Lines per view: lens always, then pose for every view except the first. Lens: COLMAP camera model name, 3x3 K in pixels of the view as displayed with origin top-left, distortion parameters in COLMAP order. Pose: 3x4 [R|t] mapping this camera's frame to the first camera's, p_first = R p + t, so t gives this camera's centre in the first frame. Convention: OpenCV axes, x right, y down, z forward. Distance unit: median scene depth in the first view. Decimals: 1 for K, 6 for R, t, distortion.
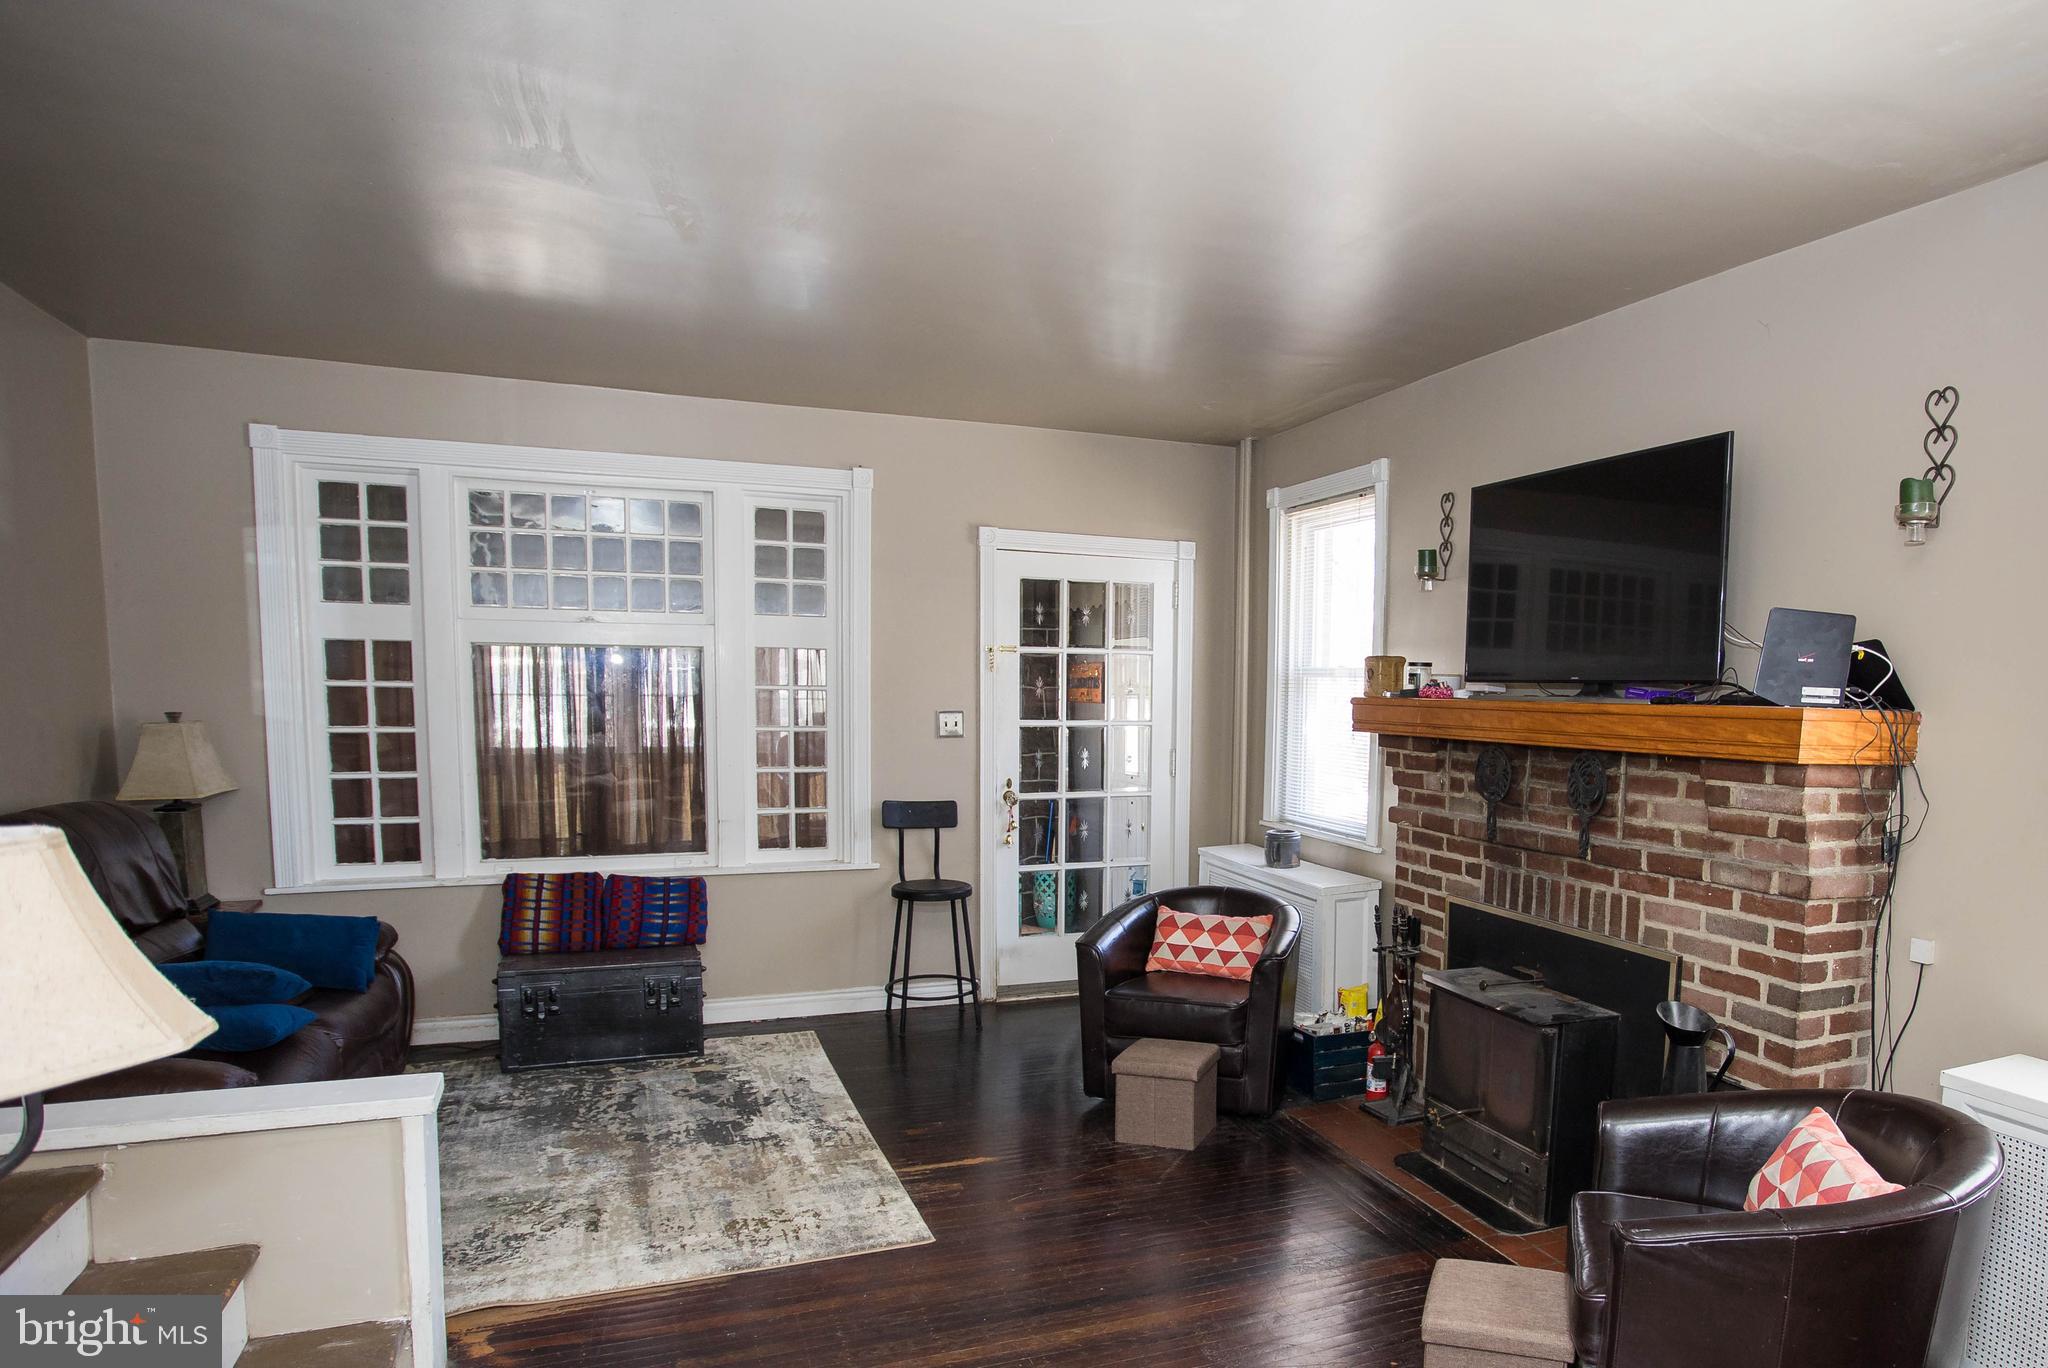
lens RADIAL K [[1302.8, 0, 1220.2], [0, 1302.8, 823.5], [0, 0, 1]] dist [-0.081758, 0.039620]
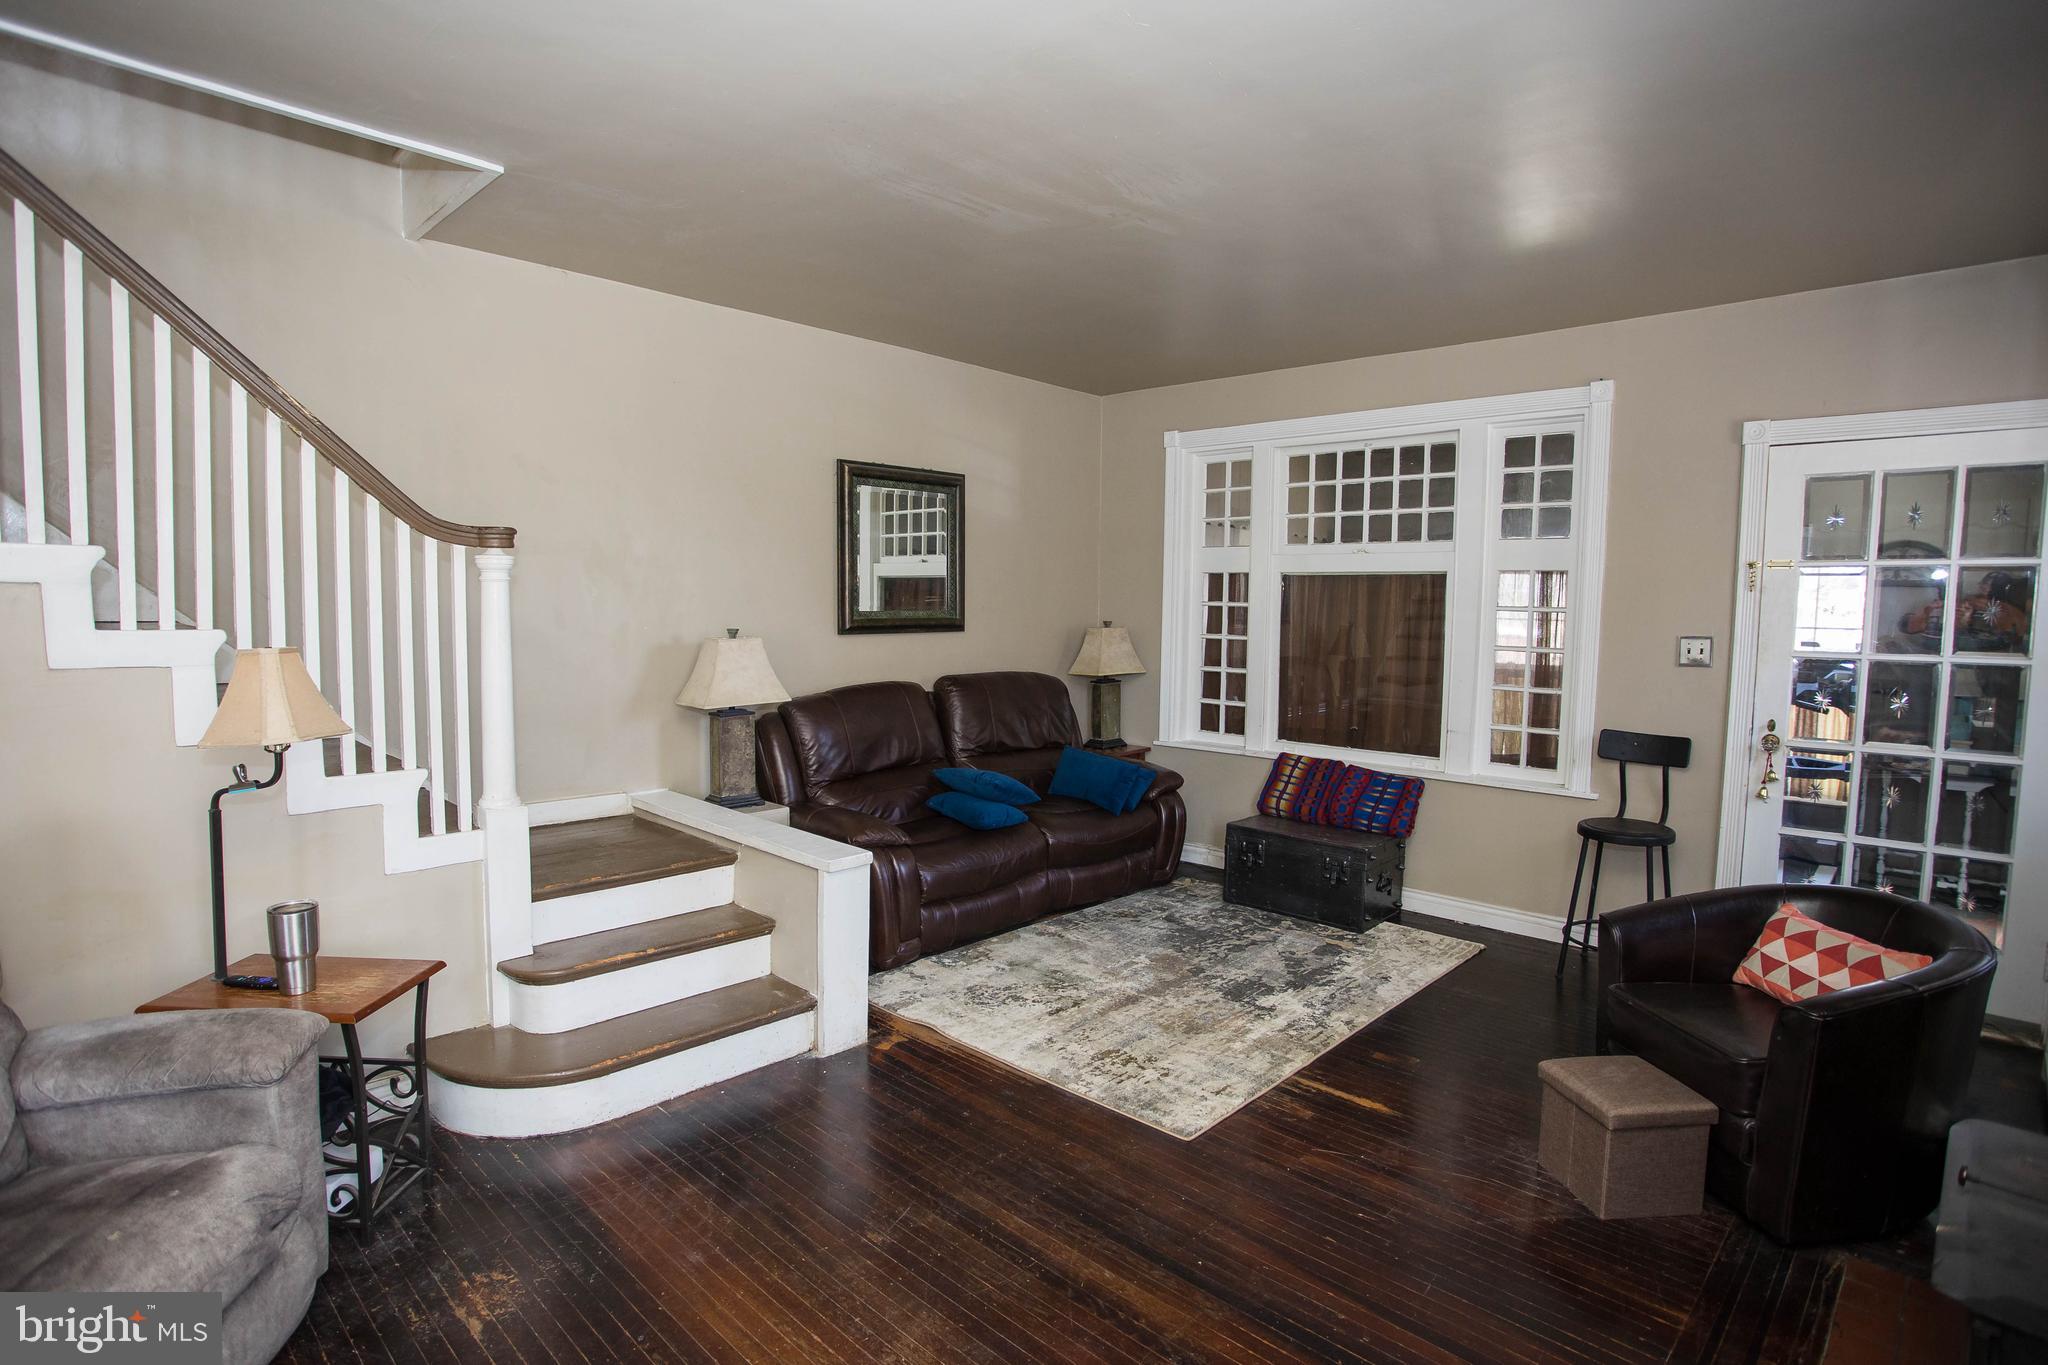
lens RADIAL K [[1054.5, 0, 1005.8], [0, 1054.5, 670.7], [0, 0, 1]] dist [-0.066899, 0.025093]
pose [[0.355188, 0.051945, -0.933351, 0.351154], [-0.104266, 0.994426, 0.015665, -0.032225], [0.928962, 0.091753, 0.358624, 0.392953]]
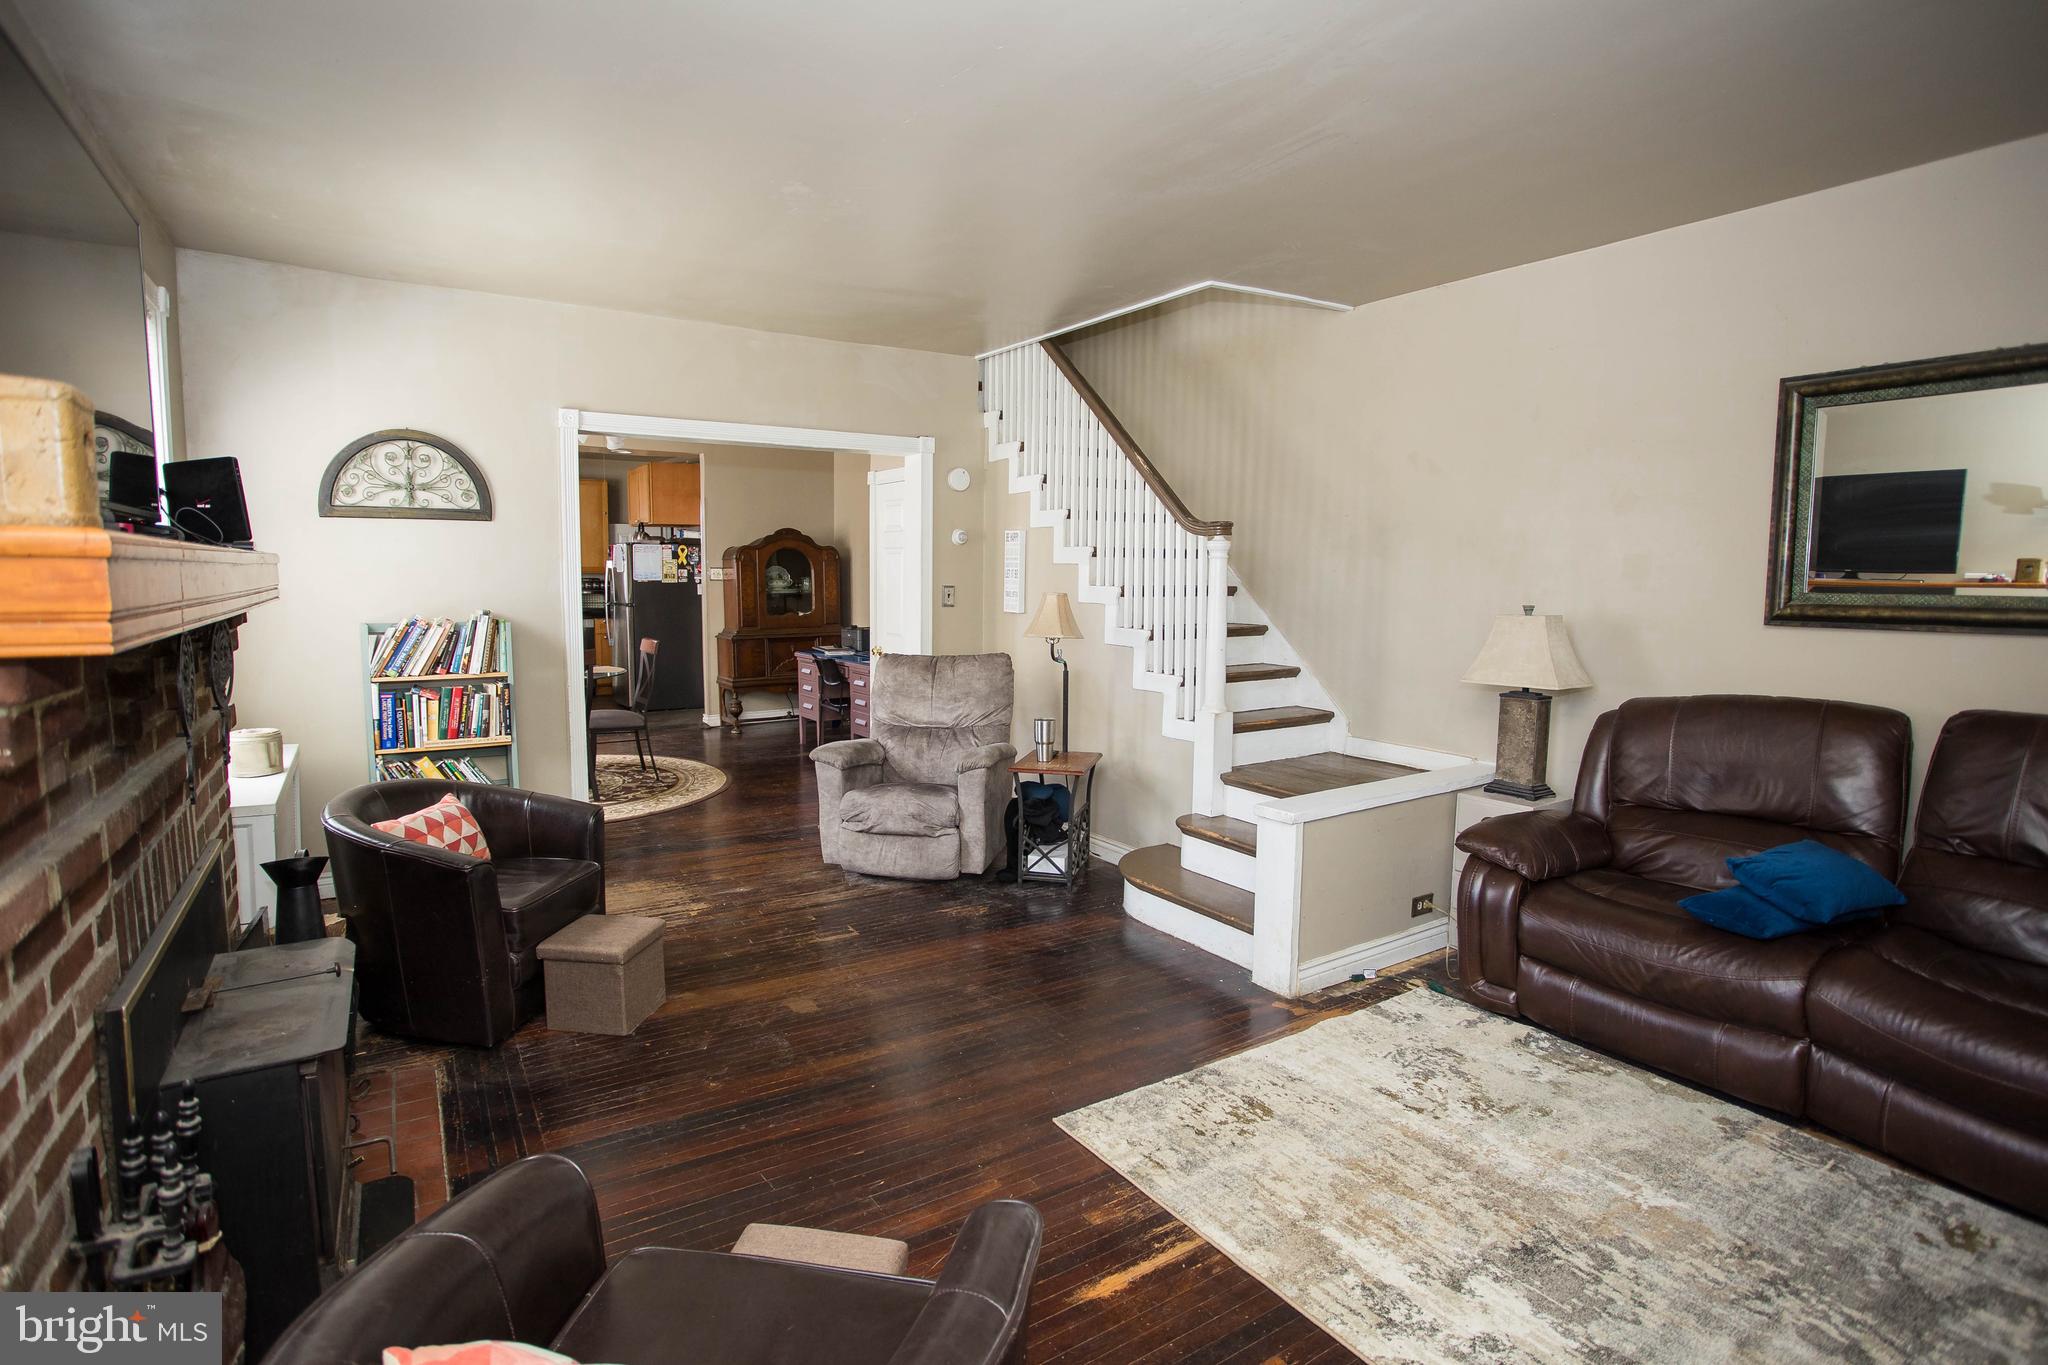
lens RADIAL K [[996.5, 0, 1029.8], [0, 996.5, 680.5], [0, 0, 1]] dist [-0.048393, 0.006367]
pose [[-0.987755, -0.011990, -0.155552, -0.060593], [-0.044067, 0.977885, 0.204447, -0.115287], [0.149660, 0.208798, -0.966439, 1.215609]]
